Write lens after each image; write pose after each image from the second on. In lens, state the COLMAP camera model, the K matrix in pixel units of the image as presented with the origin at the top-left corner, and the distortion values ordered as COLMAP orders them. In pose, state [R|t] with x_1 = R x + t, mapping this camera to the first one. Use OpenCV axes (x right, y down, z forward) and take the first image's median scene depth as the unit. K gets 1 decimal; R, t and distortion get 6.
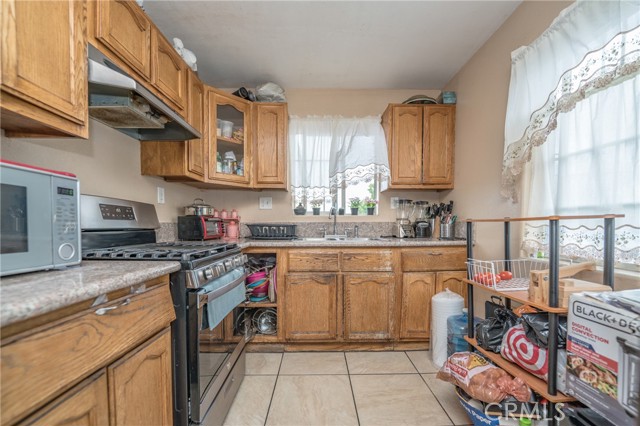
lens RADIAL K [[264.7, 0, 321.6], [0, 264.7, 227.6], [0, 0, 1]] dist [-0.000983, -0.000121]
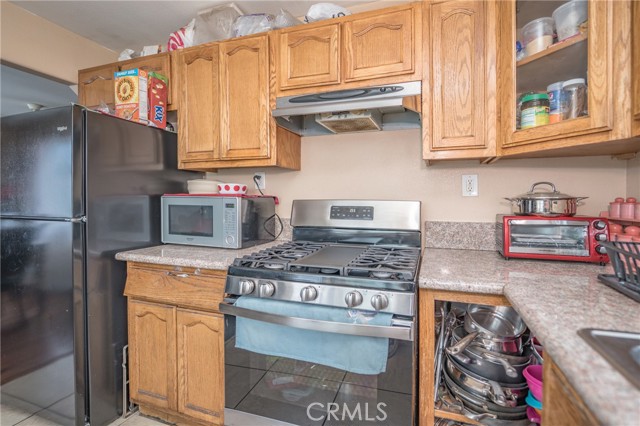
lens RADIAL K [[252.3, 0, 320.3], [0, 252.3, 204.3], [0, 0, 1]] dist [-0.000399, -0.000031]
pose [[-0.290497, 0.005091, -0.956862, 0.351758], [-0.018994, 0.999758, 0.011086, -0.133893], [0.956688, 0.021395, -0.290330, 1.568114]]
